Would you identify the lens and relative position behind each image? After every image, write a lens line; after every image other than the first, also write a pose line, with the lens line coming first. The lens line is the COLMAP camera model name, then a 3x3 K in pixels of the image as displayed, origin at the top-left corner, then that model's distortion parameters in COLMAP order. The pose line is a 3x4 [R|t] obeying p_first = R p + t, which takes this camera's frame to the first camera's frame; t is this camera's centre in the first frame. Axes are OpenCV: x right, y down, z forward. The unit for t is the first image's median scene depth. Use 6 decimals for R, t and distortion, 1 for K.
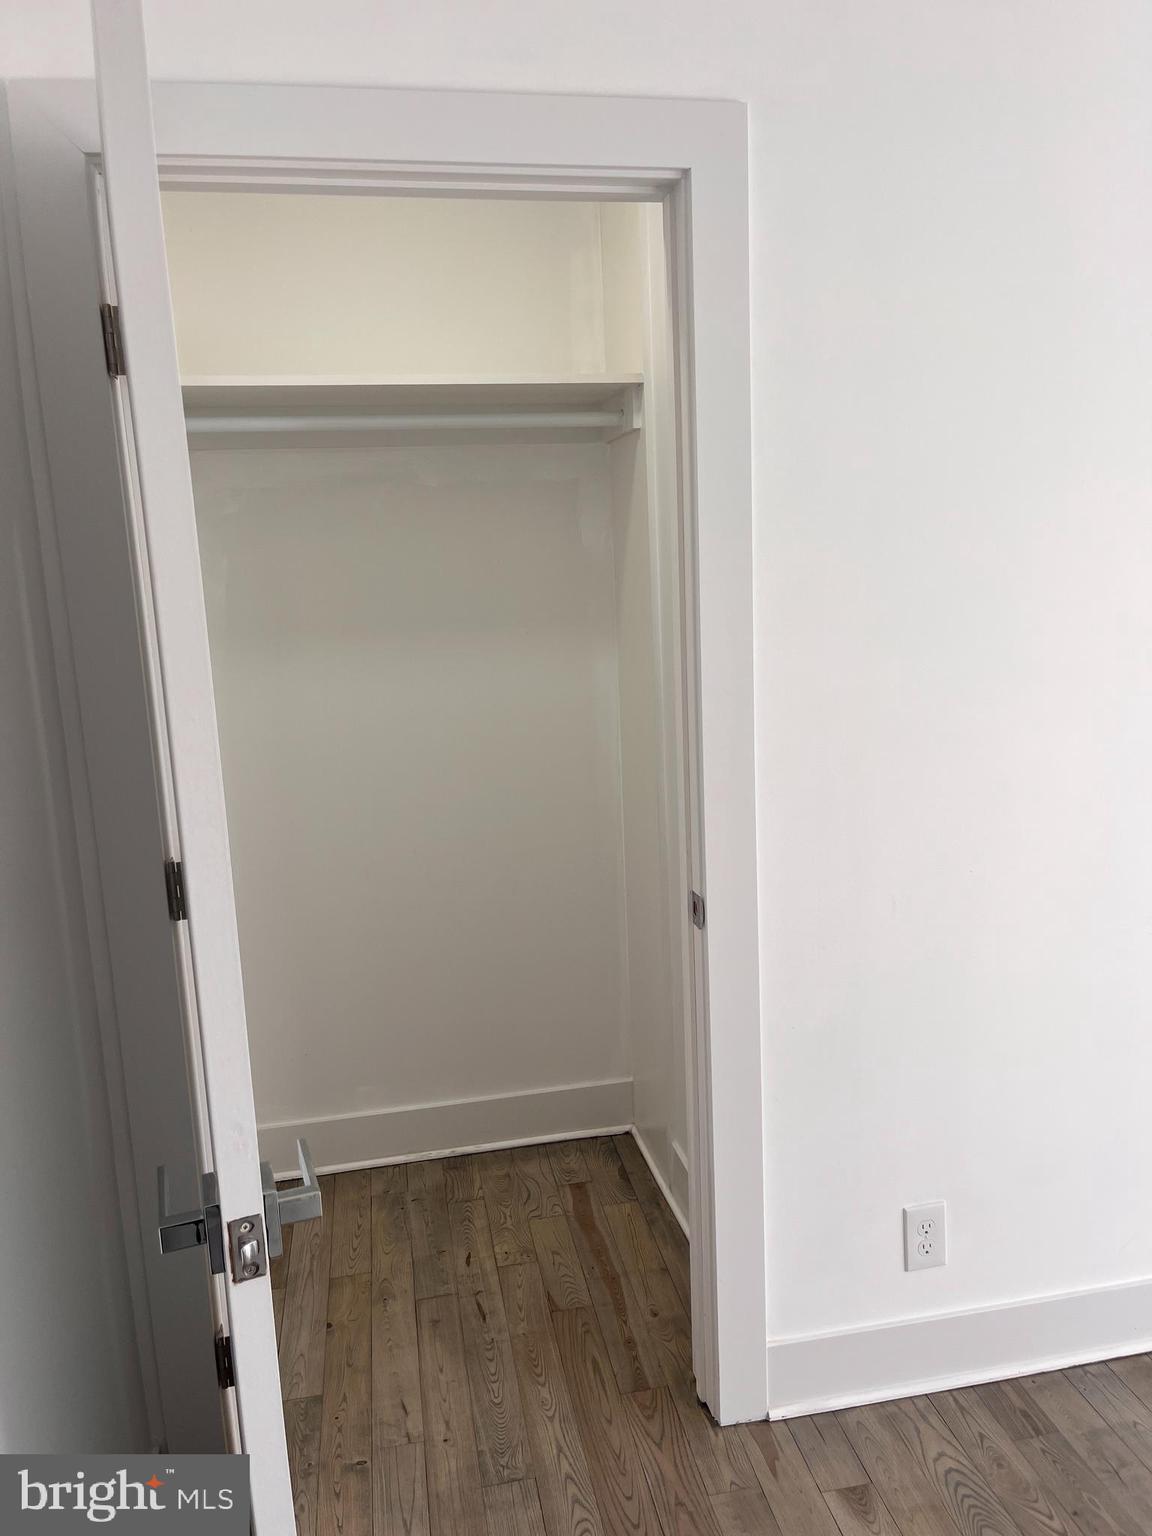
lens RADIAL K [[1169.8, 0, 572.1], [0, 1169.8, 773.6], [0, 0, 1]] dist [0.075971, -0.111772]
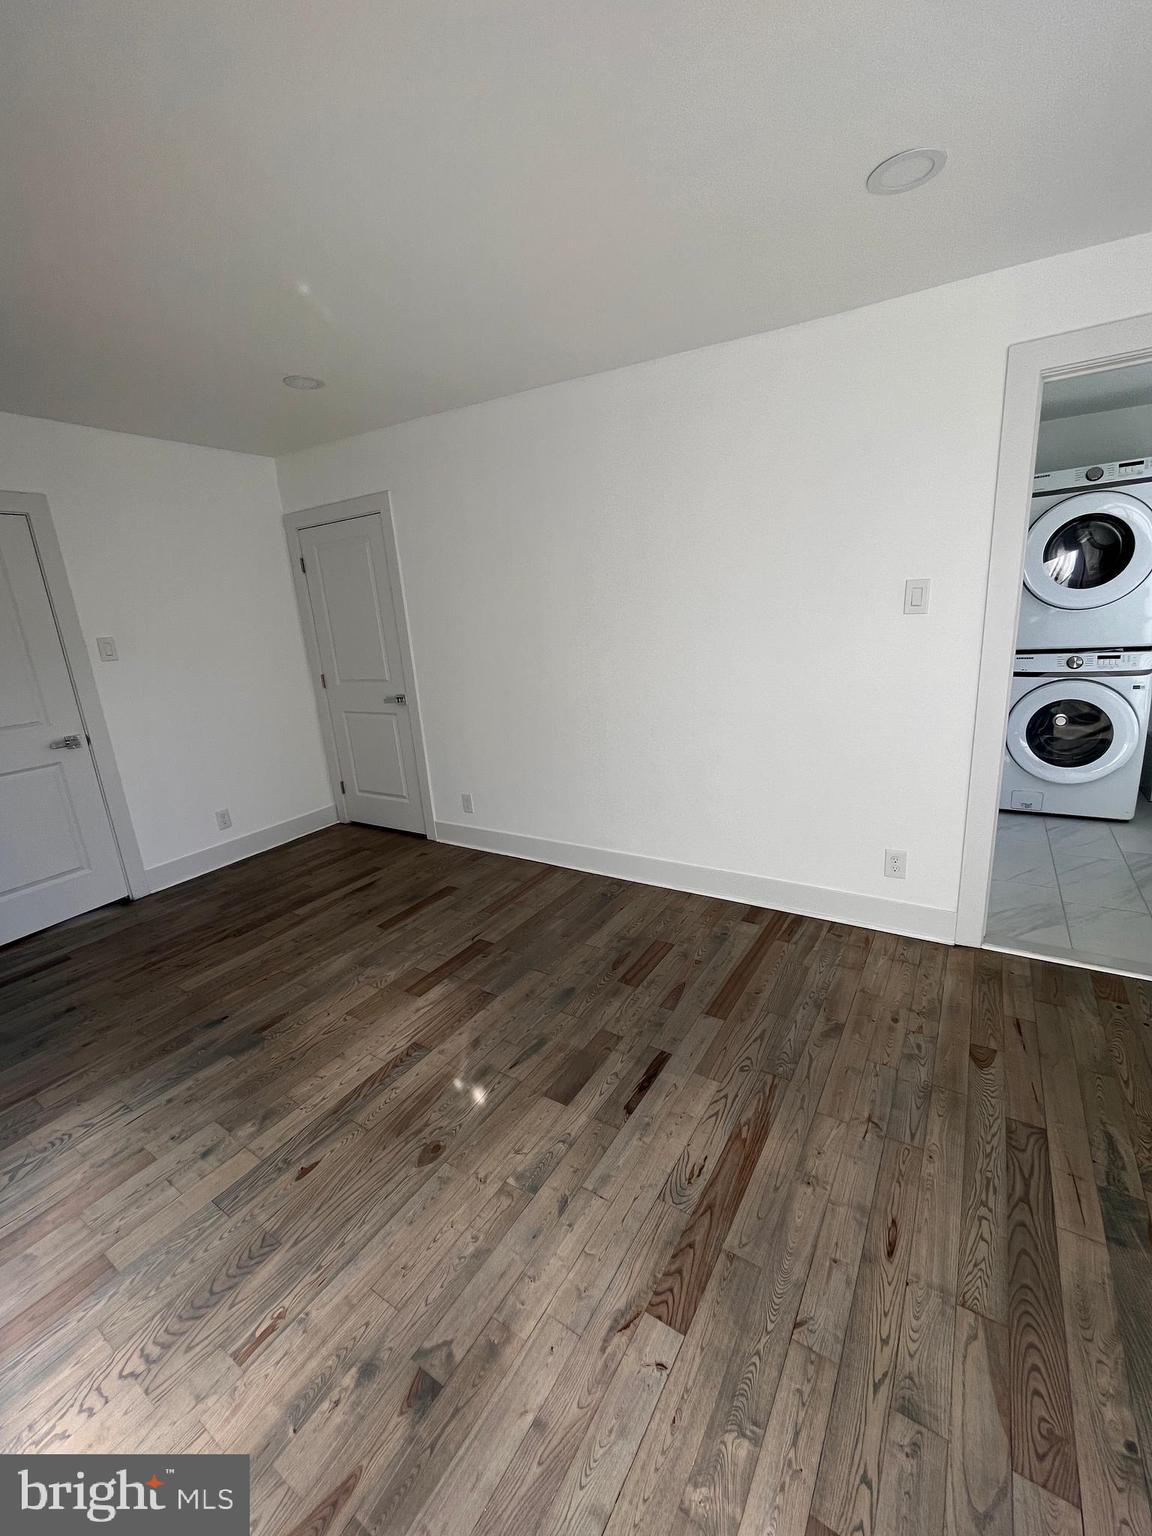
lens RADIAL K [[618.4, 0, 576.0], [0, 618.4, 768.0], [0, 0, 1]] dist [-0.002470, -0.000247]
pose [[0.729702, 0.154925, -0.665983, 1.864376], [-0.077263, 0.986437, 0.144816, 0.000468], [0.679386, -0.054217, 0.731776, -0.119190]]
